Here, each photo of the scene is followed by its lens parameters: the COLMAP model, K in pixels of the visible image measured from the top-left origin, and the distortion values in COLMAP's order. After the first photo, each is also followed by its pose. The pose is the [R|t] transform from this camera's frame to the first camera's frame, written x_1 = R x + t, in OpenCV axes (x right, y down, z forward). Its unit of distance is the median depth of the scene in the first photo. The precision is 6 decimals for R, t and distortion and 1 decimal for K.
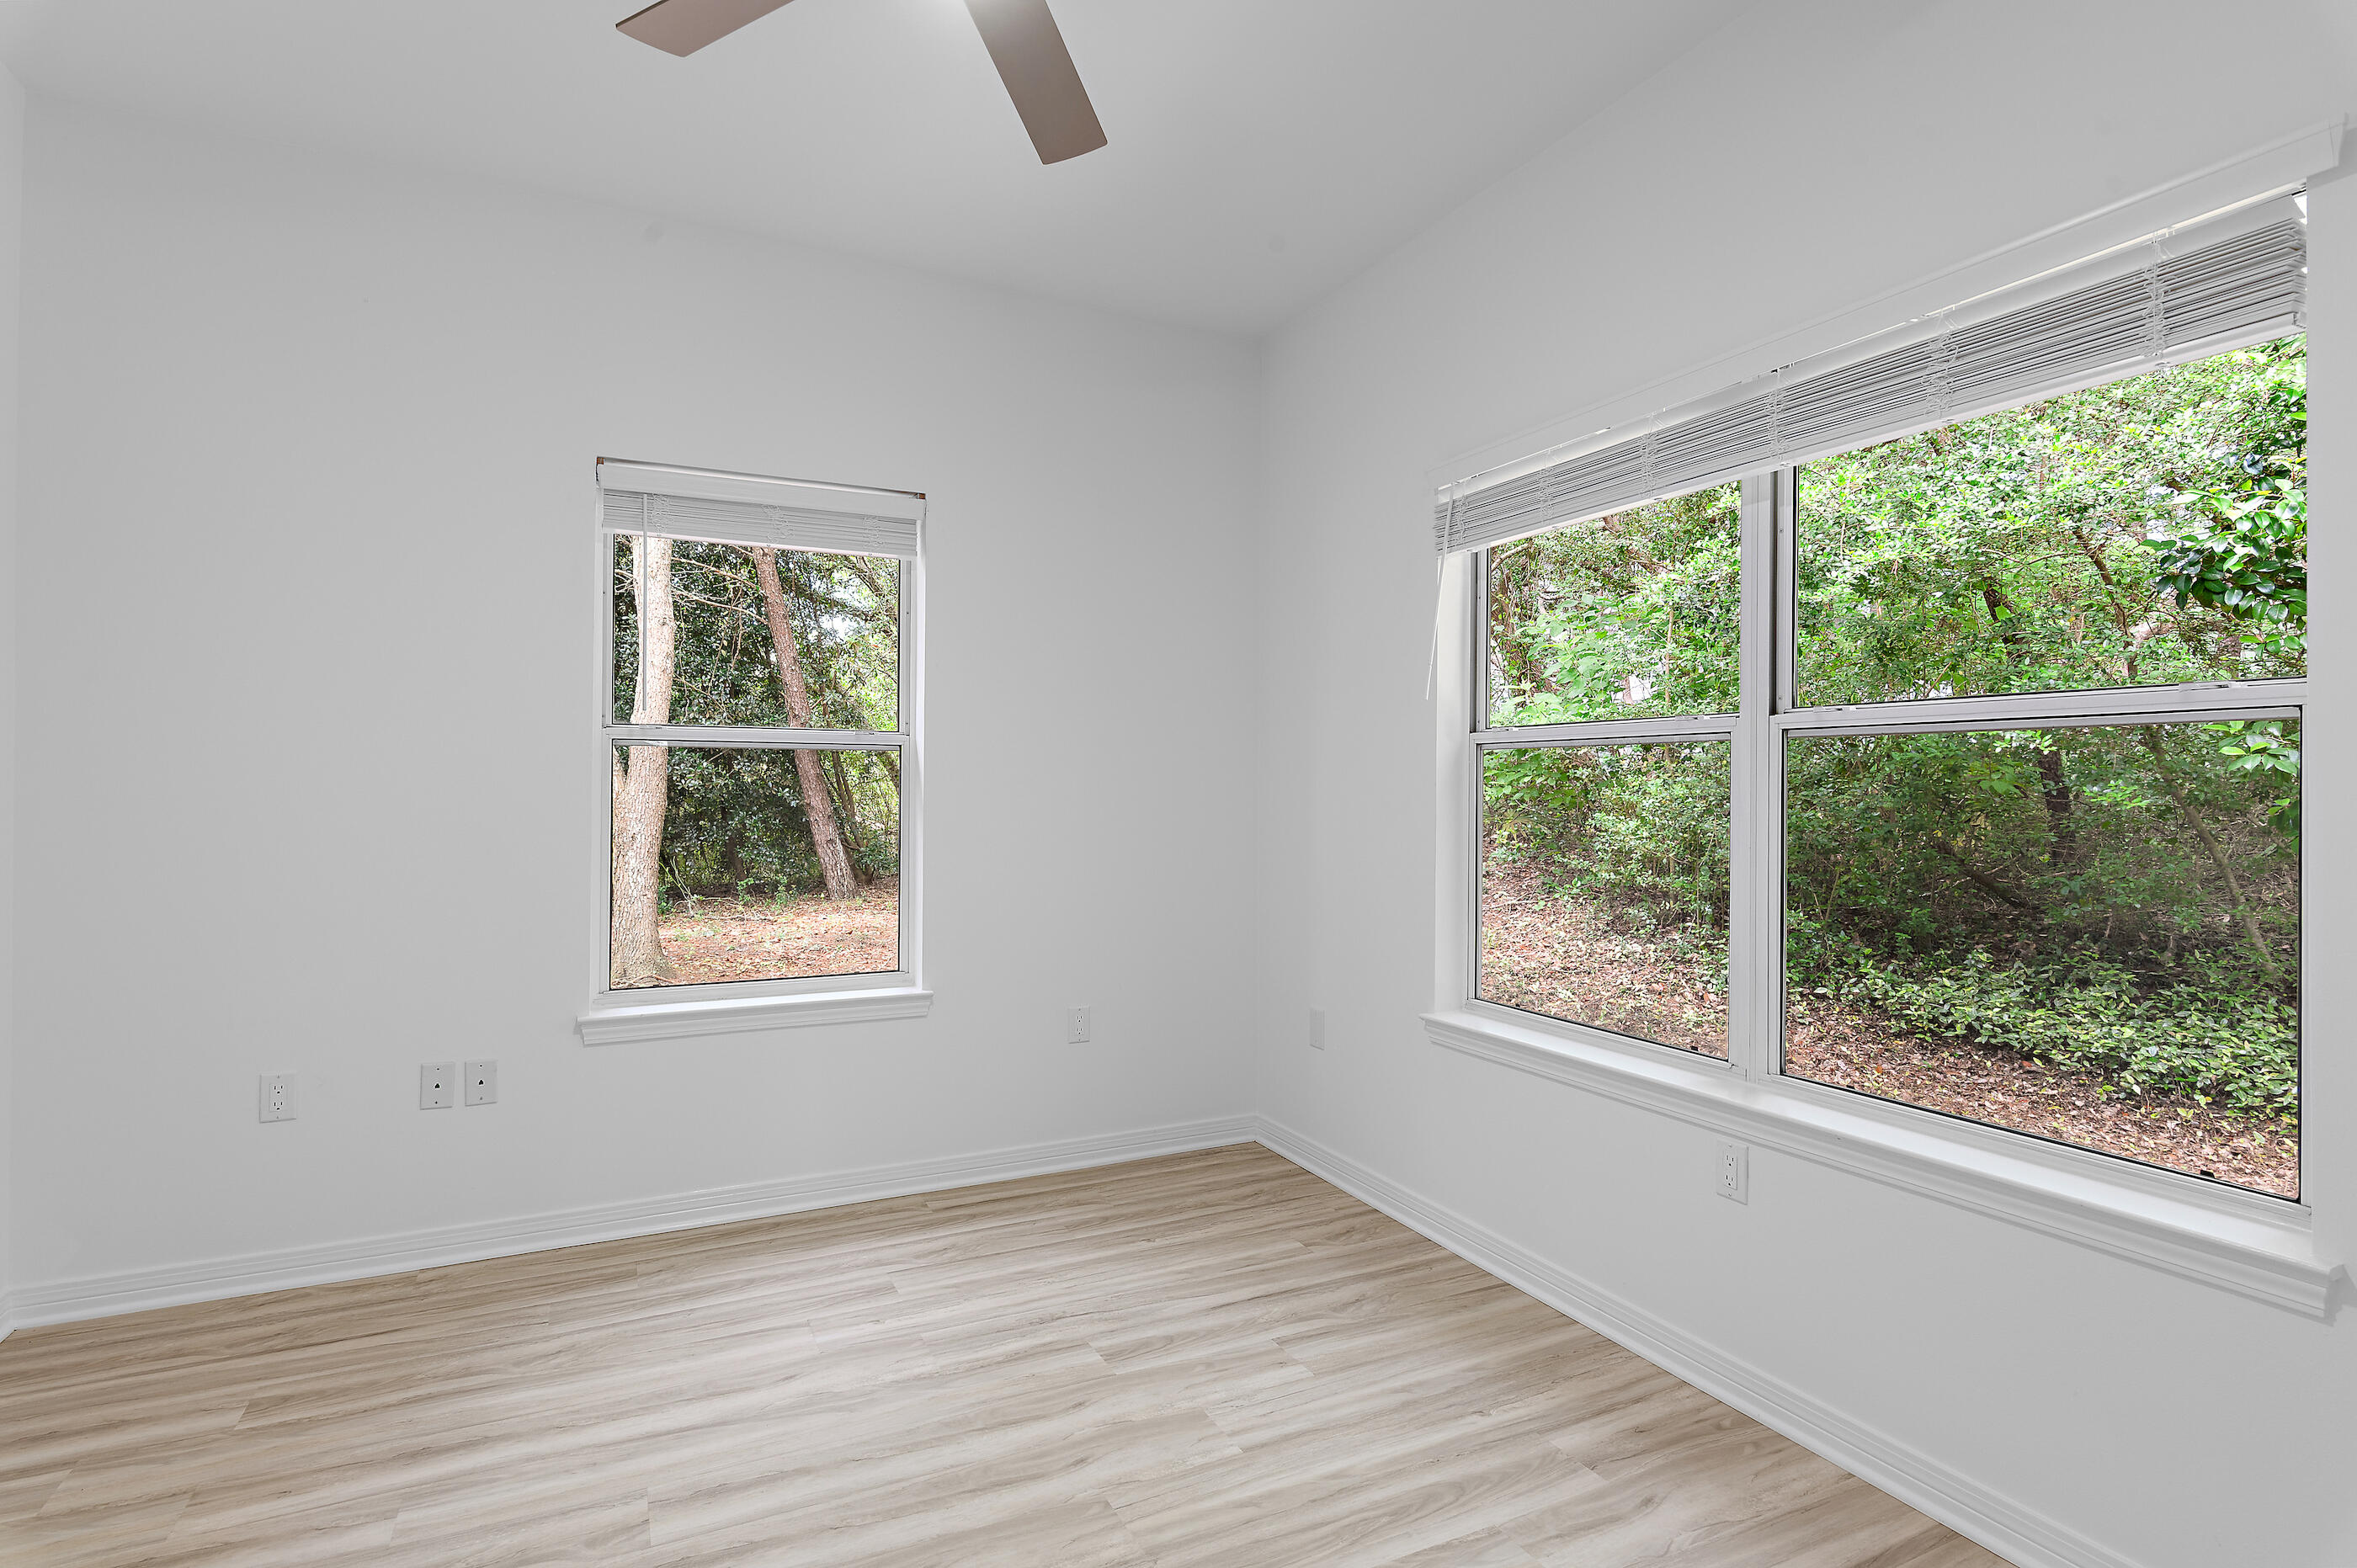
lens RADIAL K [[1150.8, 0, 1185.4], [0, 1150.8, 782.4], [0, 0, 1]] dist [0.005113, 0.001812]
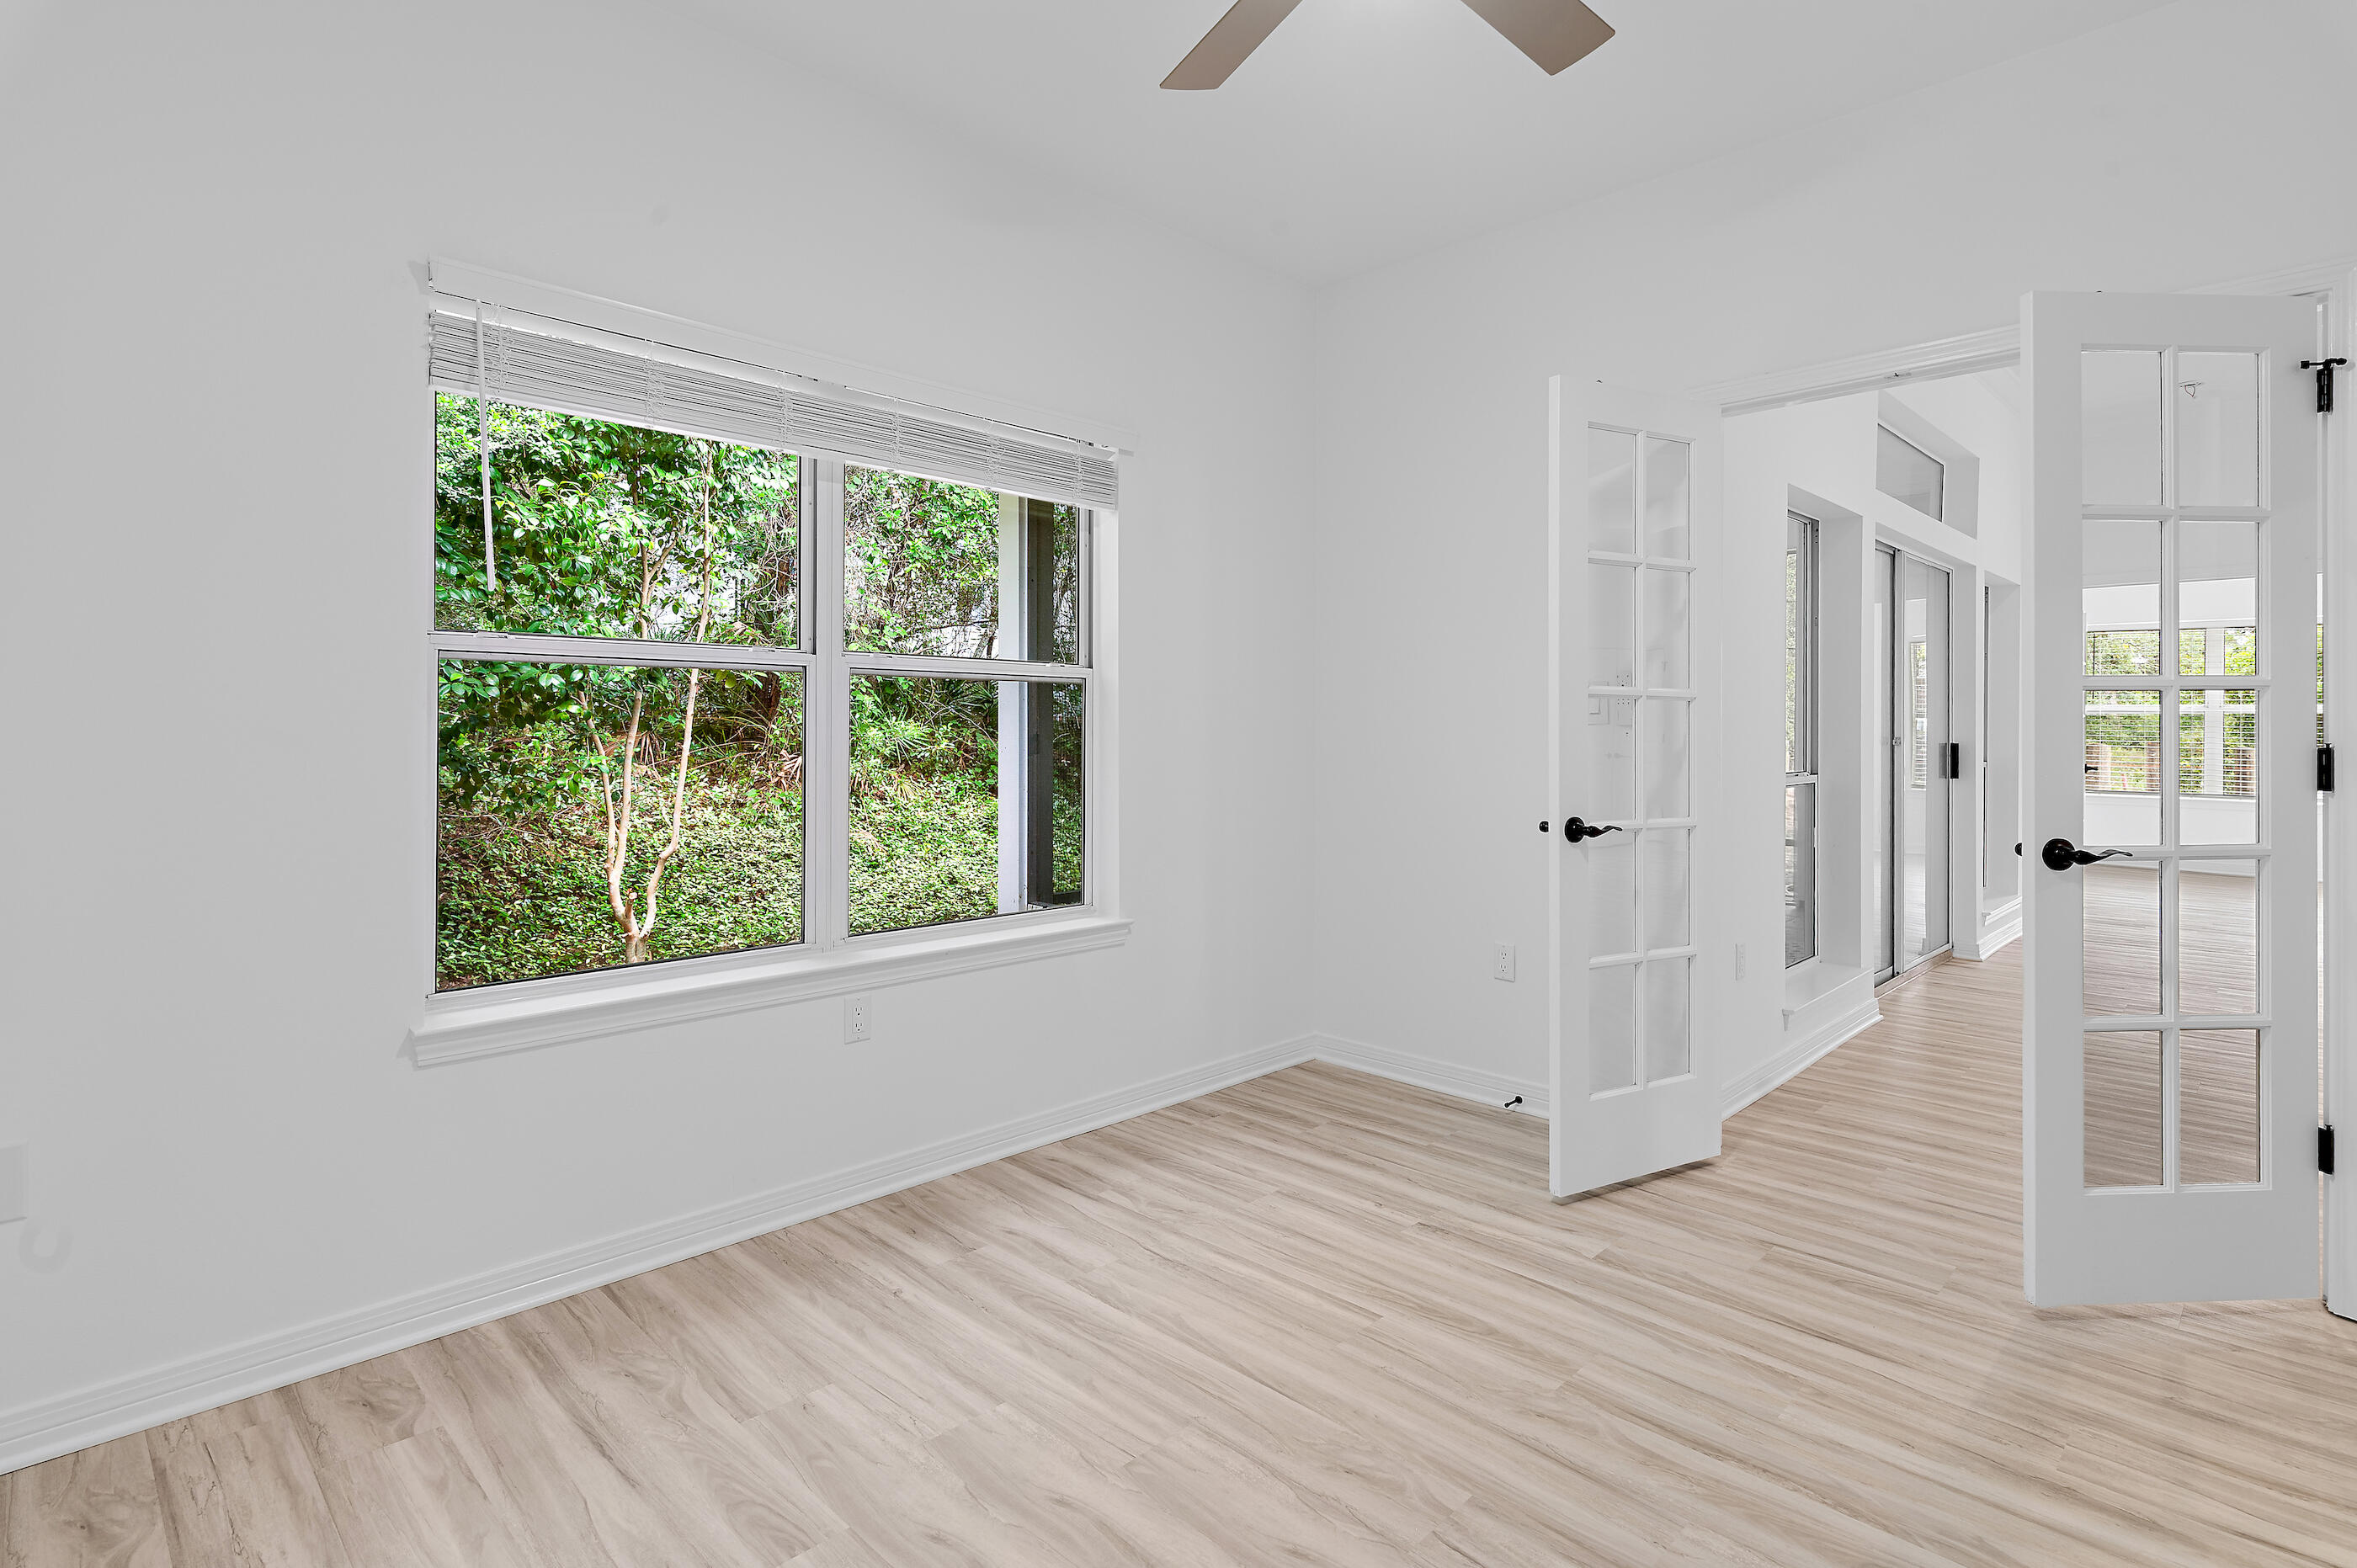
lens RADIAL K [[1150.8, 0, 1176.7], [0, 1150.8, 730.7], [0, 0, 1]] dist [0.005113, 0.001812]
pose [[-0.299707, -0.013047, 0.953942, -0.806445], [-0.008308, 0.999904, 0.011065, 0.006517], [-0.953995, -0.004609, -0.299786, 1.027235]]
